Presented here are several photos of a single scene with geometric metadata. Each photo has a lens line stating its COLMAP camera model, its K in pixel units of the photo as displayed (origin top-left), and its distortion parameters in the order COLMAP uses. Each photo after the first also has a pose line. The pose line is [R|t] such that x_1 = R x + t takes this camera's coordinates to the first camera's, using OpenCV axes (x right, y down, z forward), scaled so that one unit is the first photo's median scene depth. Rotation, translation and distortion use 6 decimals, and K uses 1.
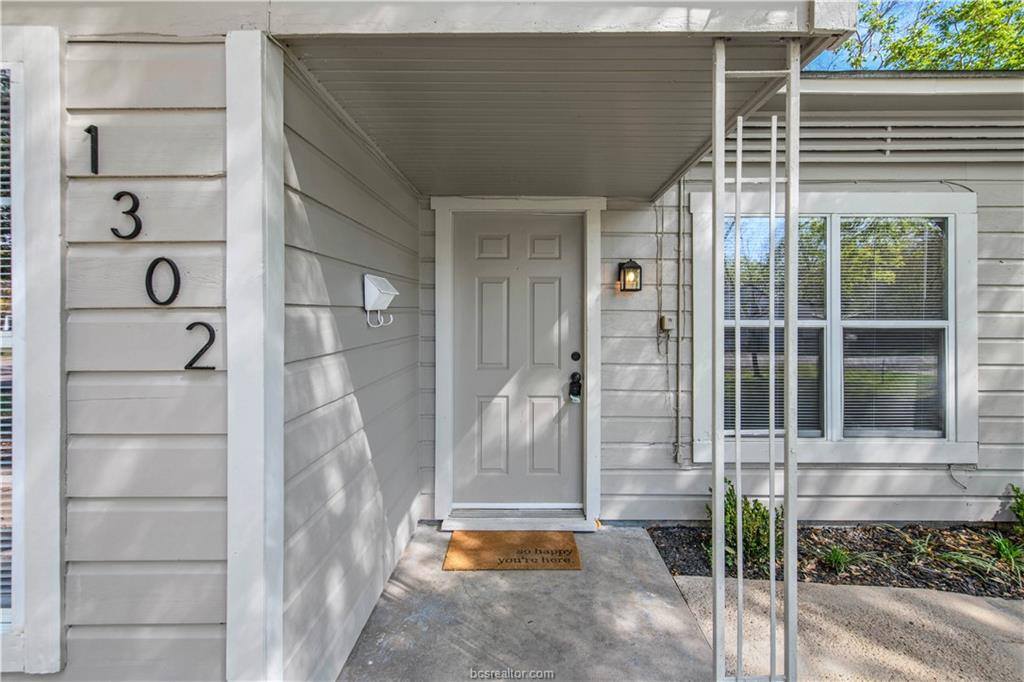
lens RADIAL K [[456.3, 0, 511.6], [0, 456.3, 315.0], [0, 0, 1]] dist [0.001209, 0.000183]
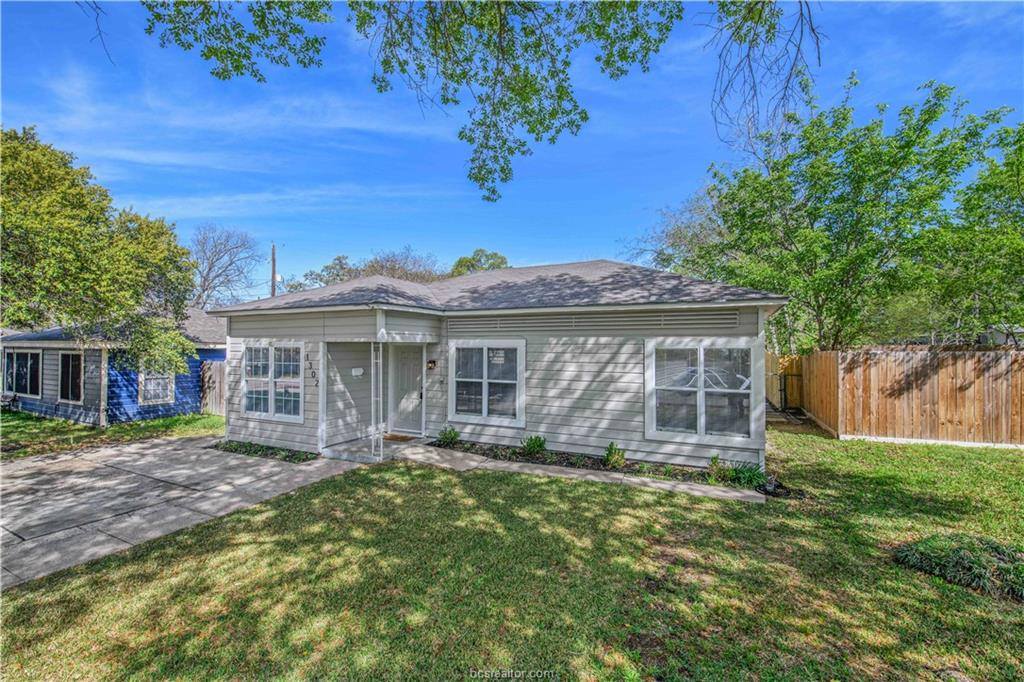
lens RADIAL K [[435.8, 0, 512.0], [0, 435.8, 341.0], [0, 0, 1]] dist [-0.019032, -0.000175]
pose [[0.893984, -0.007819, -0.448031, 2.251933], [0.001006, 0.999880, -0.015442, -0.211033], [0.448098, 0.013354, 0.893885, -1.647305]]
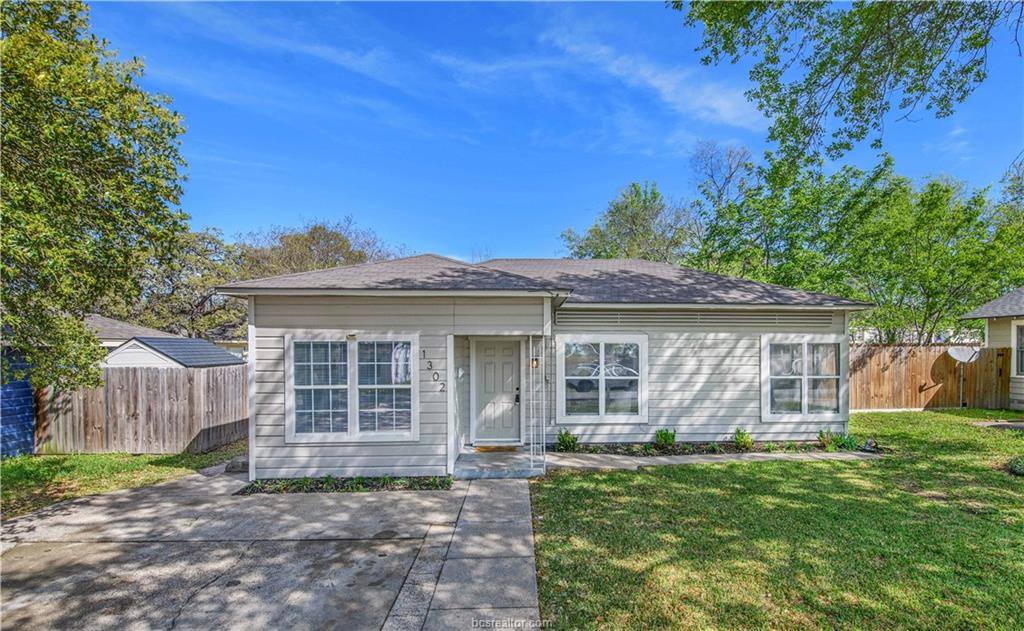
lens RADIAL K [[476.5, 0, 514.3], [0, 476.5, 355.0], [0, 0, 1]] dist [-0.019201, -0.000056]
pose [[0.999621, -0.004722, 0.027135, 0.038524], [0.004320, 0.999880, 0.014859, -0.180891], [-0.027202, -0.014736, 0.999521, -2.161358]]
